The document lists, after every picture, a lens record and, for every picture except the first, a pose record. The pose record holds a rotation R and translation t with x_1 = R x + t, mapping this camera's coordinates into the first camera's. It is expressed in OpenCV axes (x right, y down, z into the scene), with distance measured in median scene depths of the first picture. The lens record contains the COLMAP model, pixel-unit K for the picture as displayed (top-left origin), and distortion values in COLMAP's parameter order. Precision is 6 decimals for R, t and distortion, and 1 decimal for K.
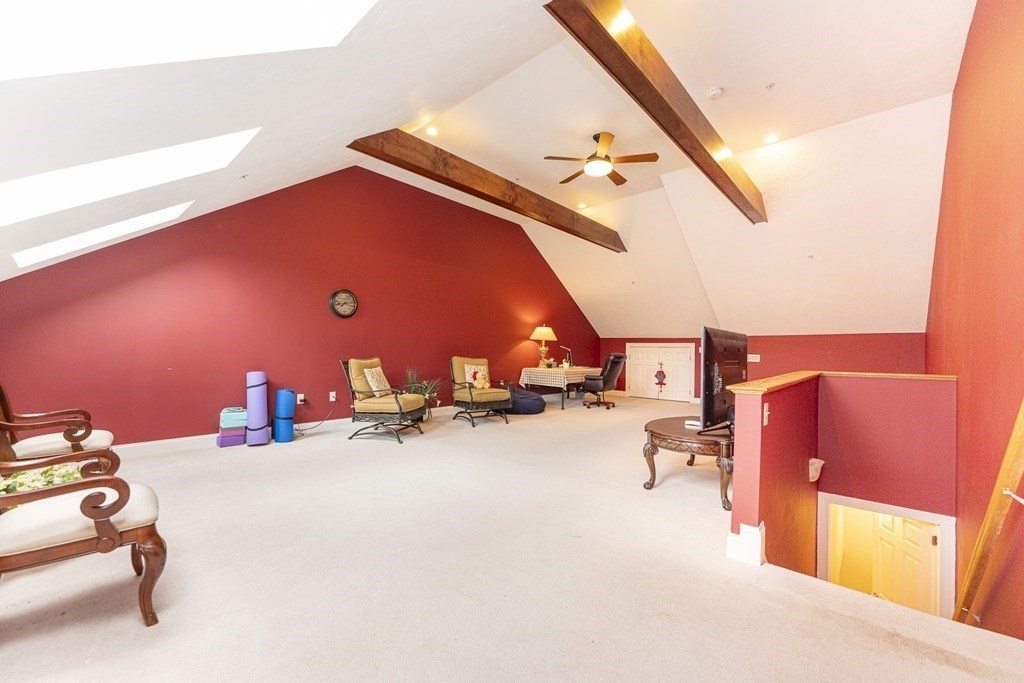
lens RADIAL K [[406.3, 0, 512.0], [0, 406.3, 341.5], [0, 0, 1]] dist [0.002059, 0.000145]
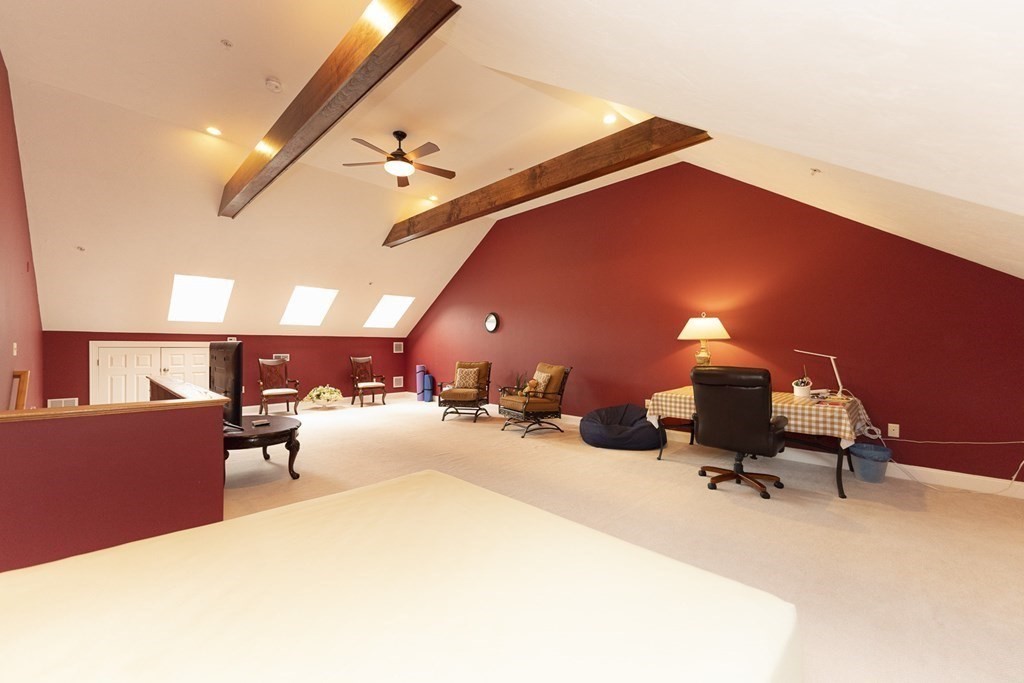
lens RADIAL K [[406.3, 0, 512.0], [0, 406.3, 341.5], [0, 0, 1]] dist [0.002059, 0.000145]
pose [[-0.047788, -0.038798, -0.998104, 1.009179], [0.002553, 0.999237, -0.038964, 0.028600], [0.998854, -0.004410, -0.047652, 1.142115]]
